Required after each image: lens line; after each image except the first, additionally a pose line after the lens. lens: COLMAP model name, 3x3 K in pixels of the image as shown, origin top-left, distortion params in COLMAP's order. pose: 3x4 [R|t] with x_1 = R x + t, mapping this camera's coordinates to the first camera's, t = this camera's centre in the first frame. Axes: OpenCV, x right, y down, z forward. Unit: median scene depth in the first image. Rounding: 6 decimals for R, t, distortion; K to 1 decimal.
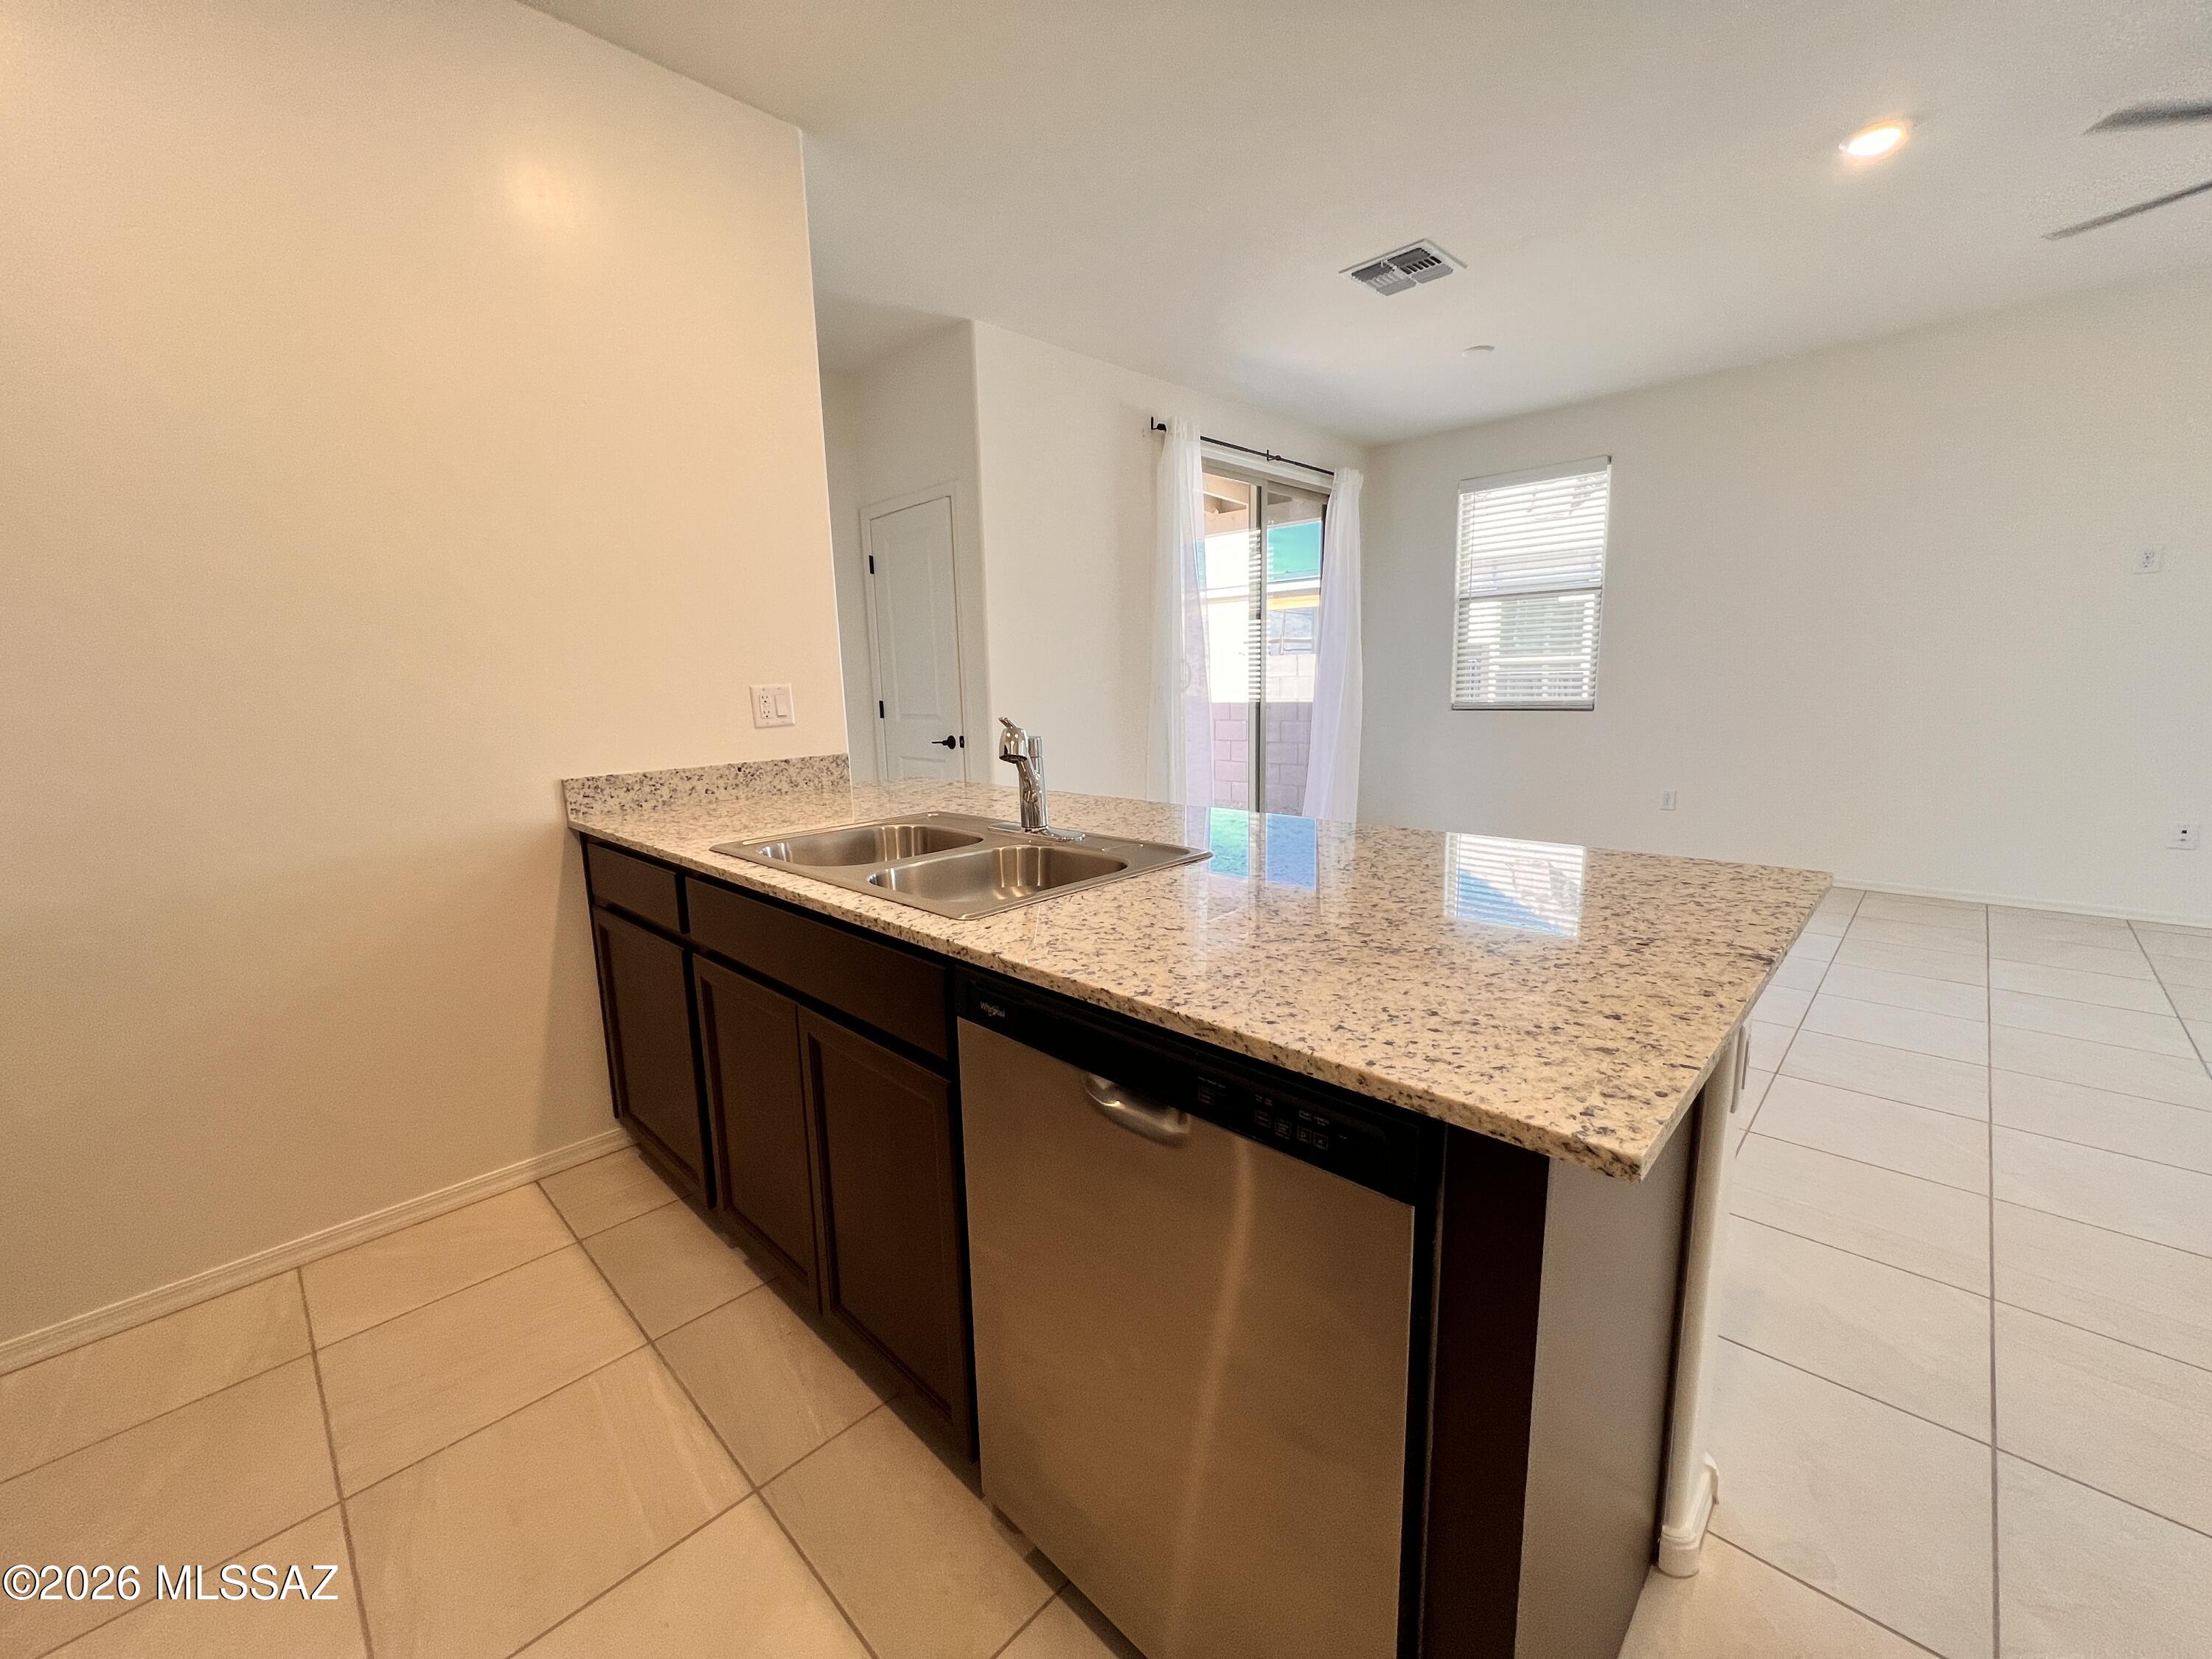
lens RADIAL K [[883.5, 0, 1101.1], [0, 883.5, 827.6], [0, 0, 1]] dist [-0.000923, 0.000194]
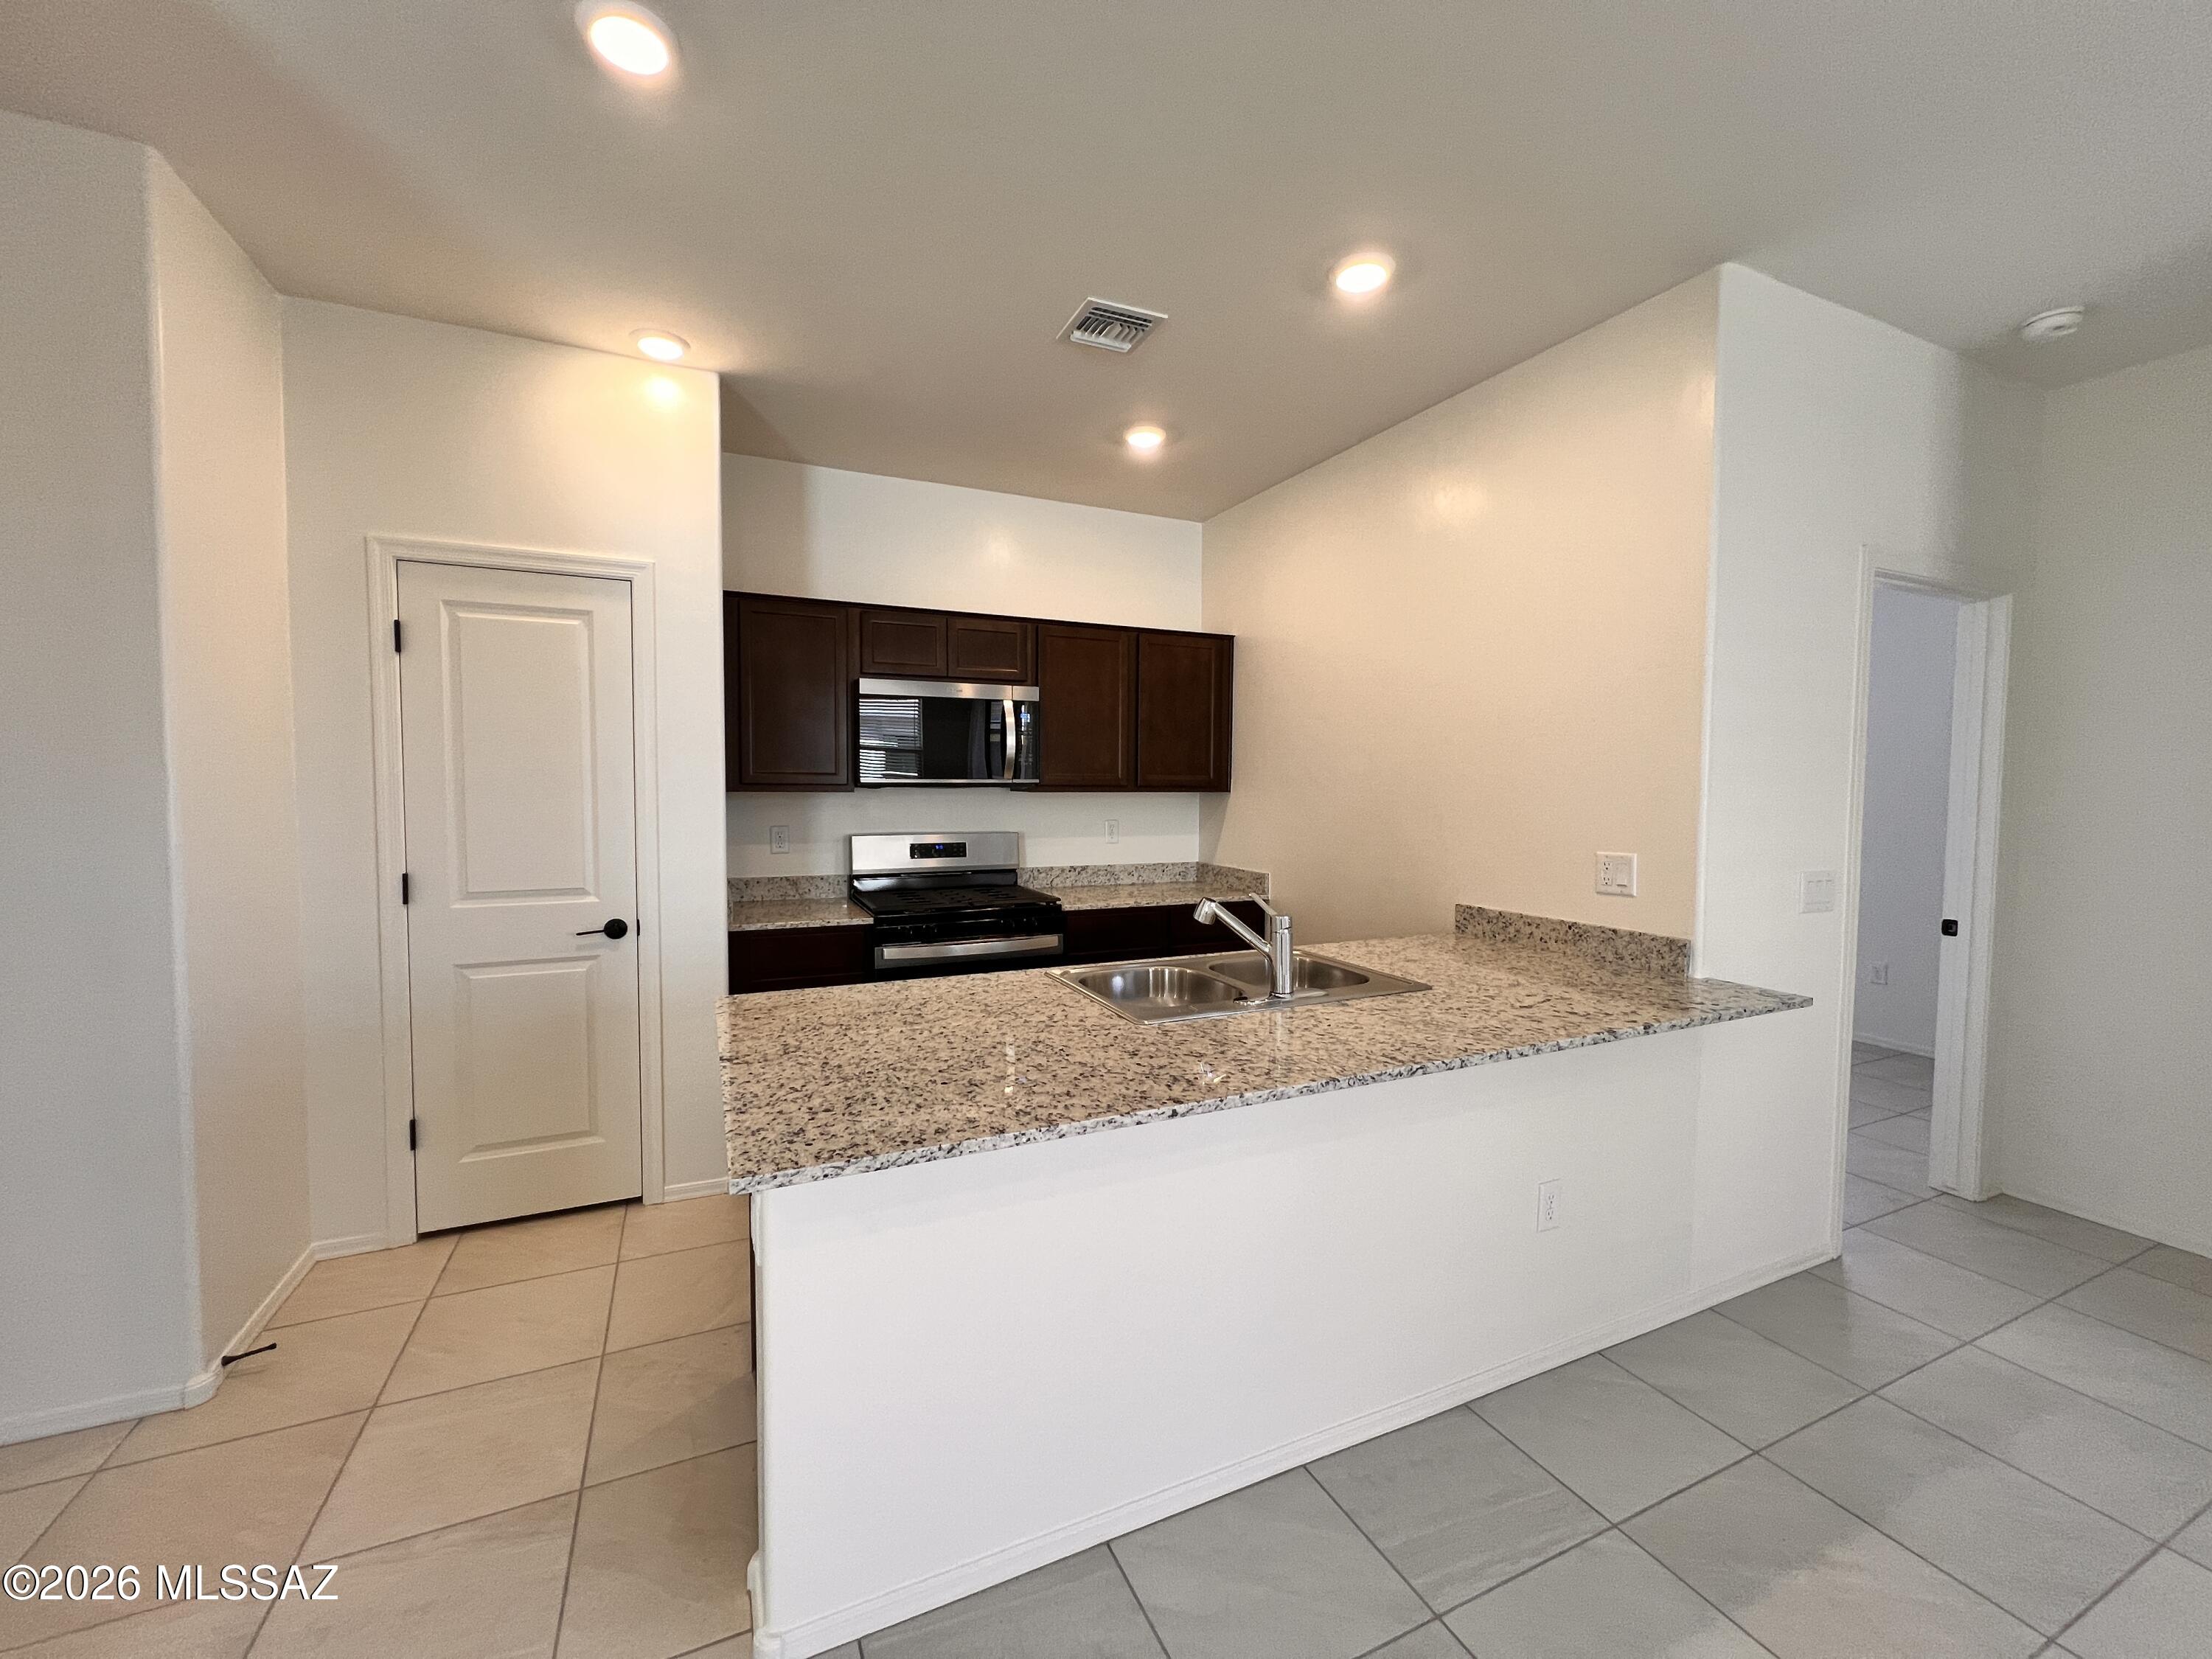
lens RADIAL K [[883.5, 0, 1100.9], [0, 883.5, 823.5], [0, 0, 1]] dist [-0.000923, 0.000194]
pose [[-0.362115, 0.066793, -0.929737, 0.848894], [-0.153992, 0.979437, 0.130340, -0.262850], [0.919325, 0.190371, -0.344383, 0.900518]]
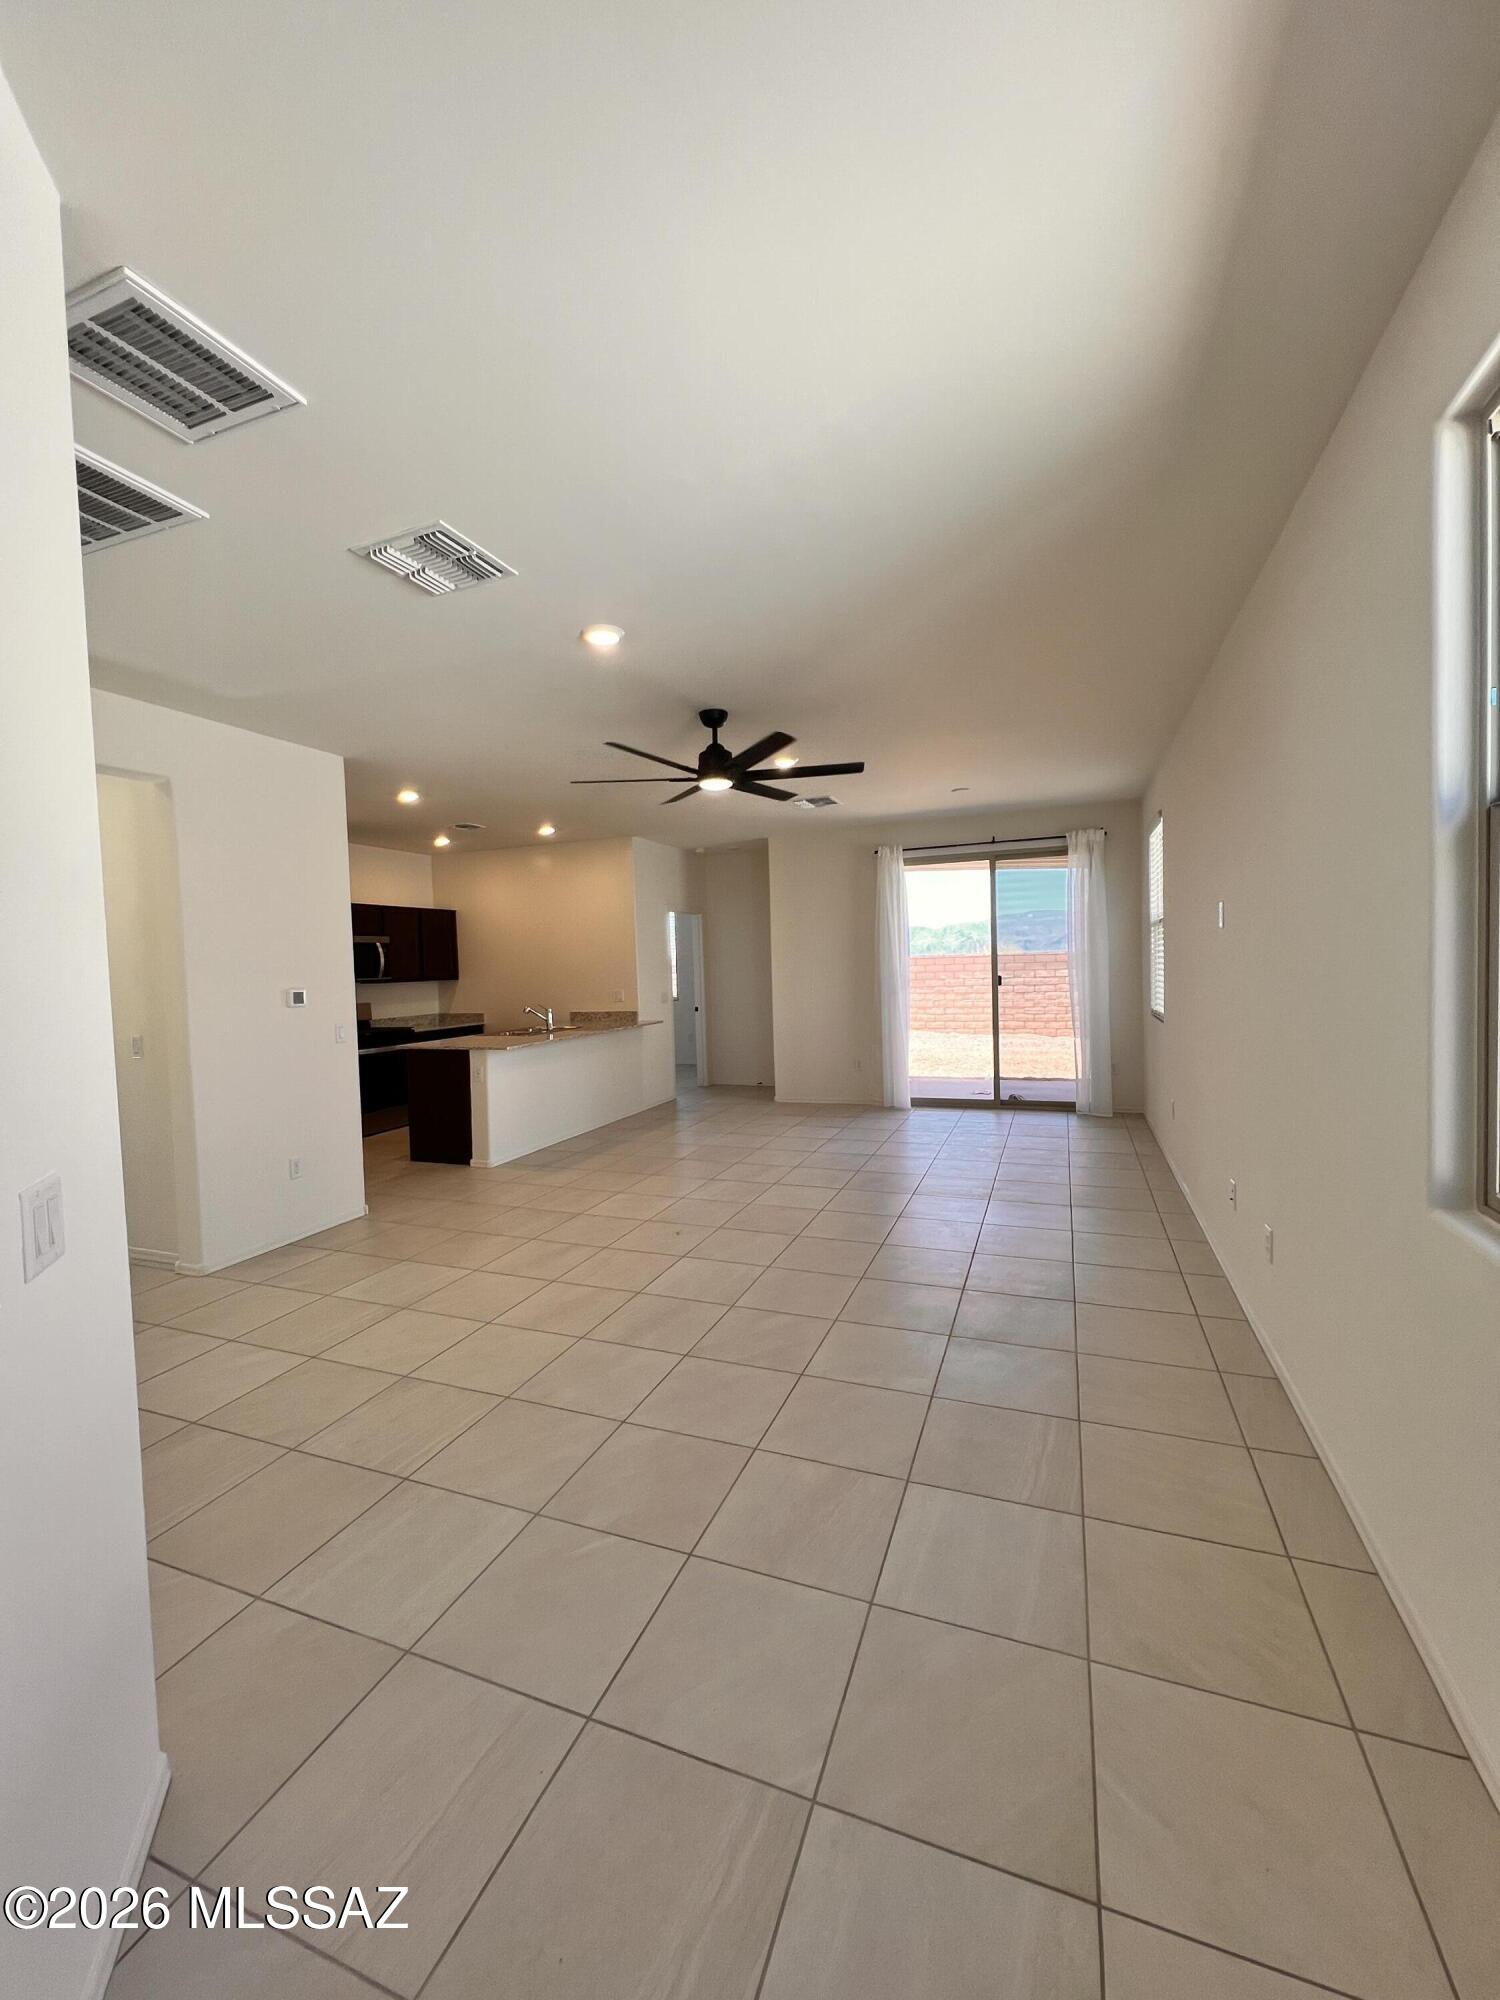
lens RADIAL K [[798.8, 0, 751.1], [0, 798.8, 997.4], [0, 0, 1]] dist [-0.000923, 0.000194]
pose [[0.393112, 0.052254, -0.918005, 3.088083], [-0.133022, 0.991113, -0.000548, -0.225262], [0.909818, 0.122330, 0.396569, 0.253926]]
